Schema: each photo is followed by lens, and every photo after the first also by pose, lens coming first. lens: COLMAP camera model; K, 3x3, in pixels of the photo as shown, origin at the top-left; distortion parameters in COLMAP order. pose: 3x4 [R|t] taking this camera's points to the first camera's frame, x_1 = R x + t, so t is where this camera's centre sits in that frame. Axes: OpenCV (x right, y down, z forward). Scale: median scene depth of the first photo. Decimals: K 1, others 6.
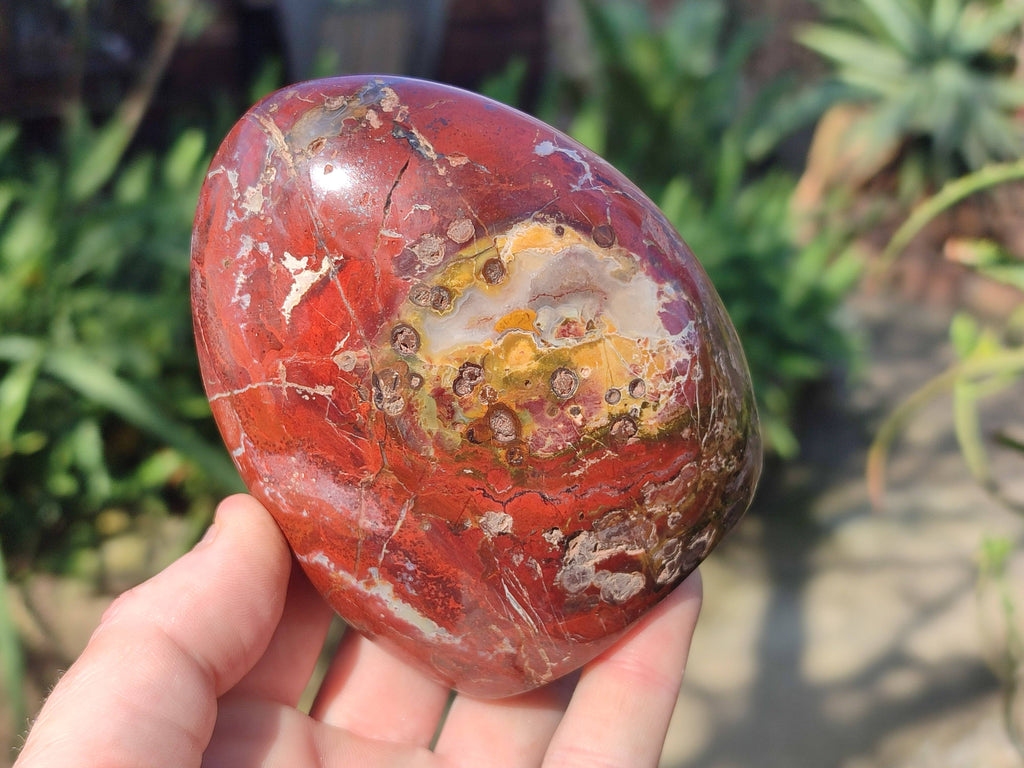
lens RADIAL K [[1523.0, 0, 512.0], [0, 1523.0, 384.0], [0, 0, 1]] dist [0.390997, -2.712498]
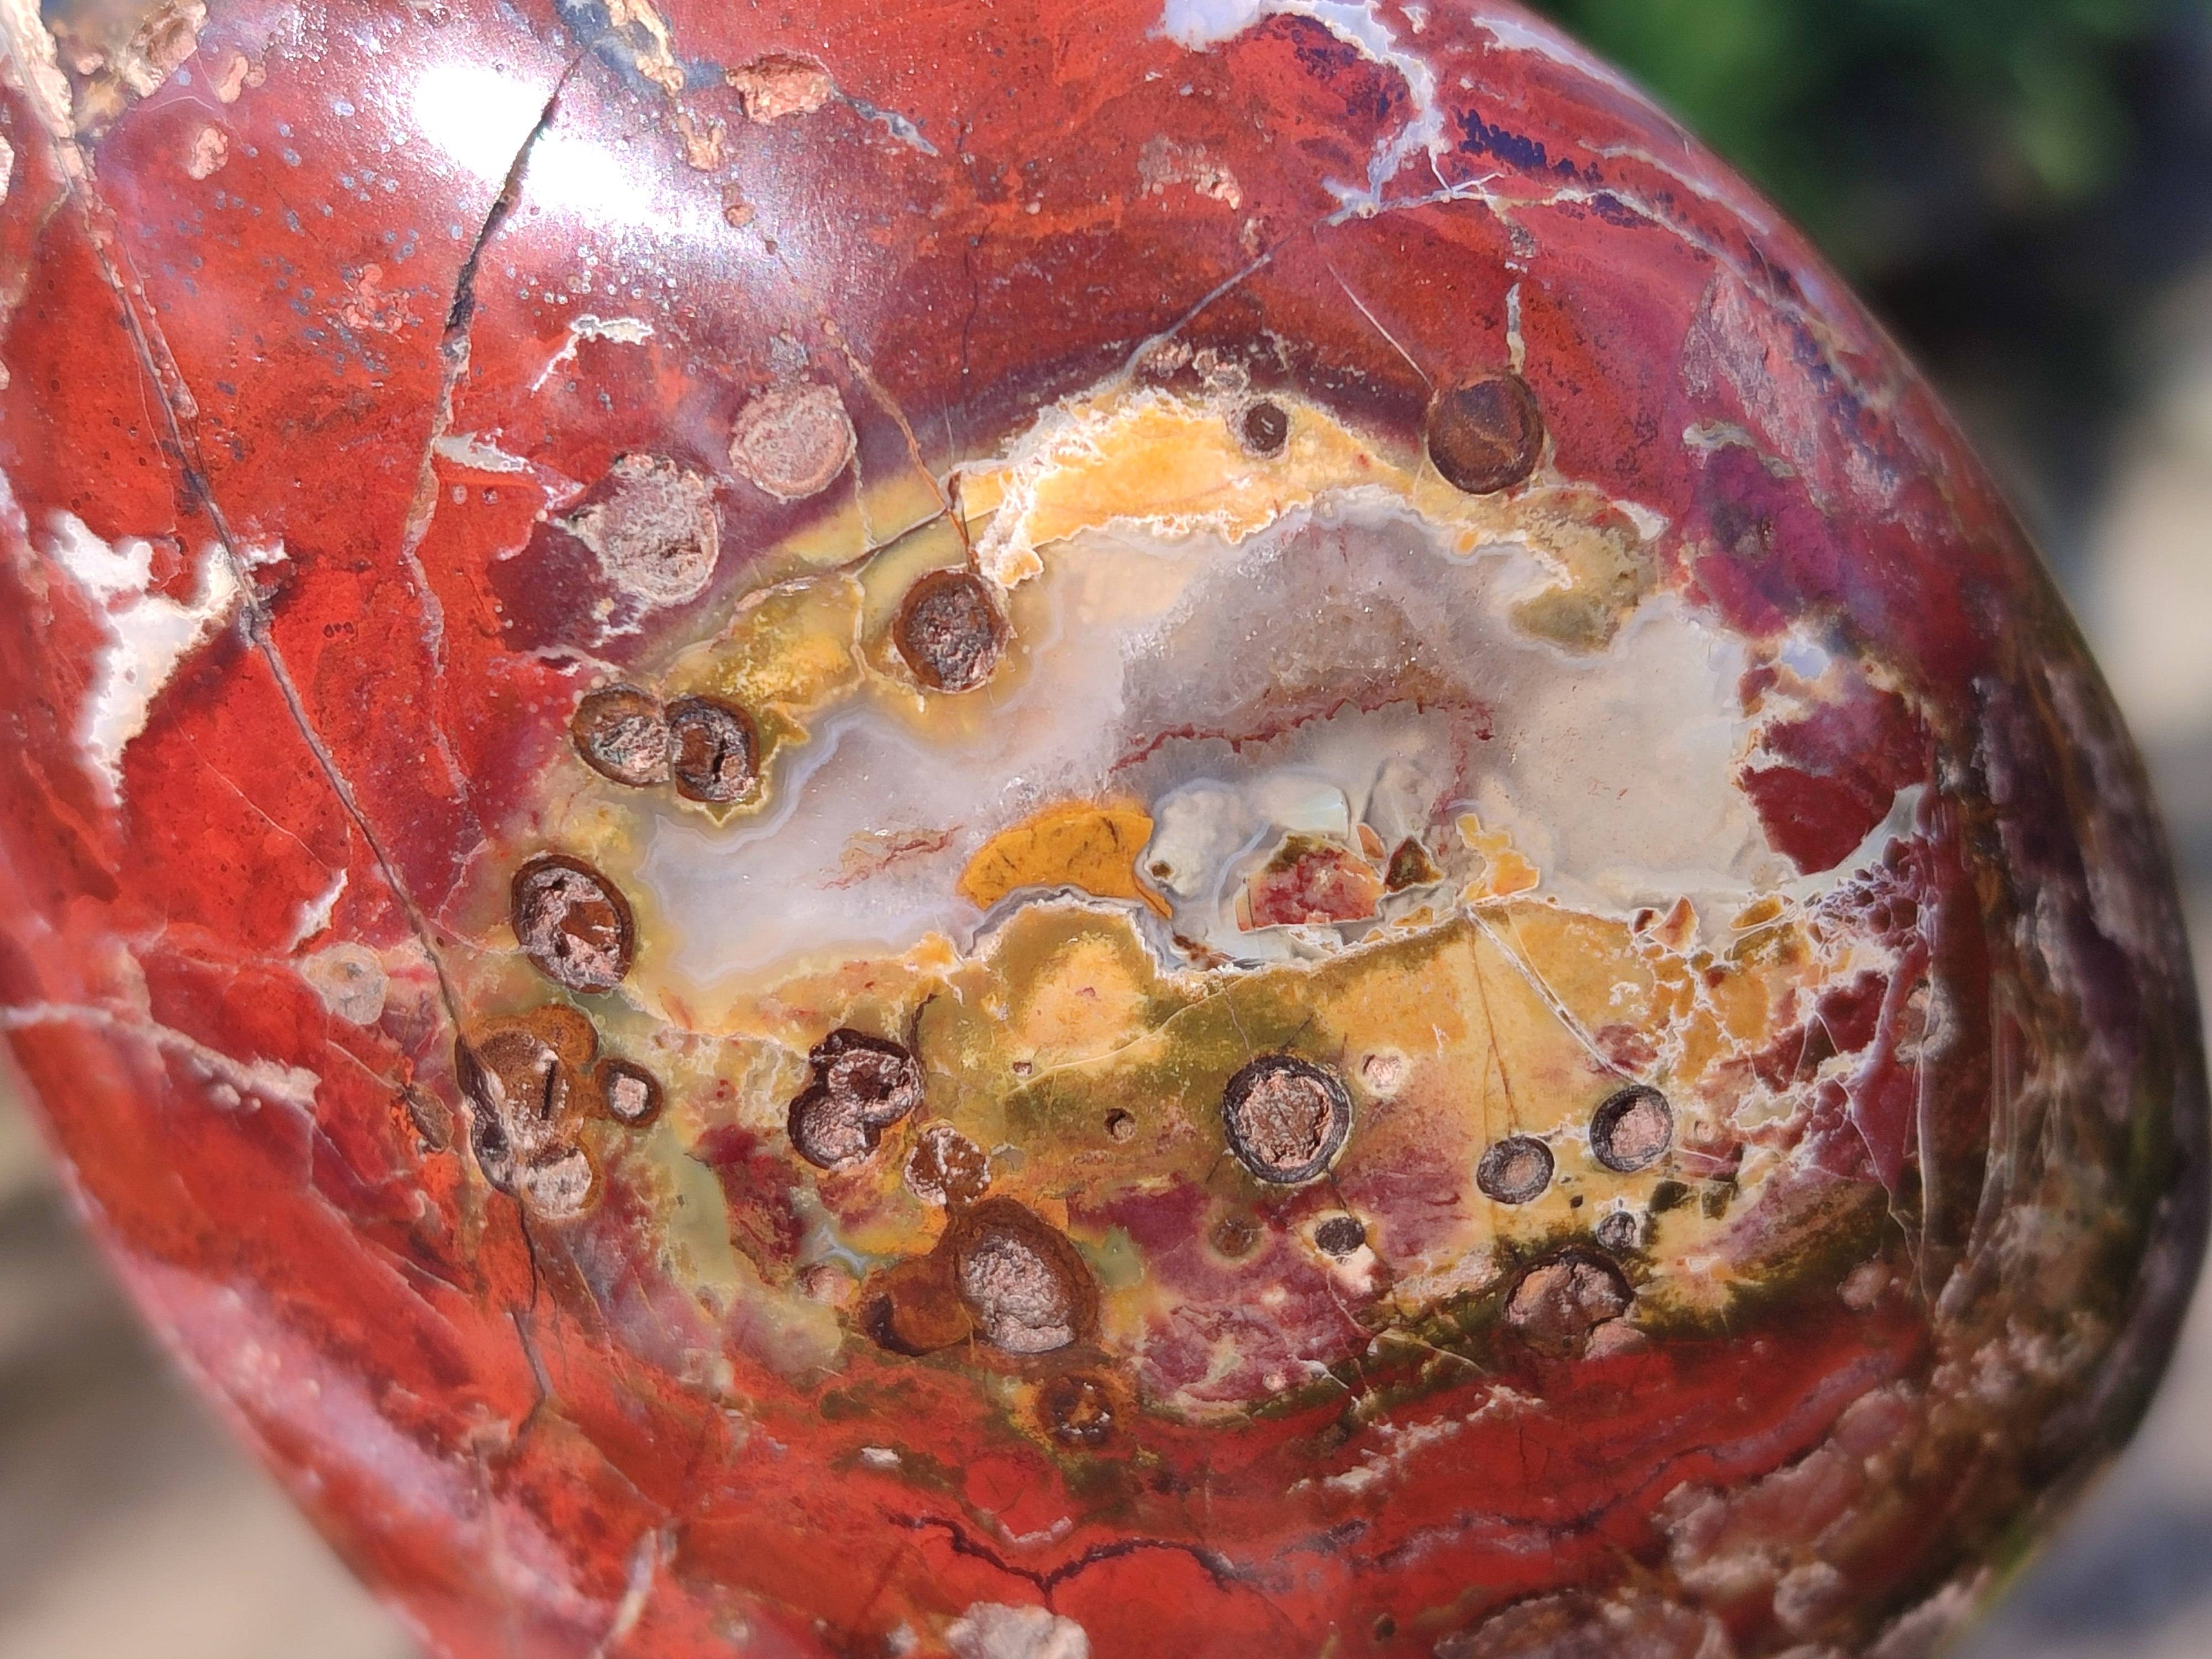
lens RADIAL K [[3345.5, 0, 1109.4], [0, 3345.5, 807.2], [0, 0, 1]] dist [0.398546, -3.011588]
pose [[0.985761, 0.023466, -0.166508, 0.088427], [0.014305, 0.974922, 0.222087, -0.152112], [0.167543, -0.221307, 0.960704, 0.536567]]
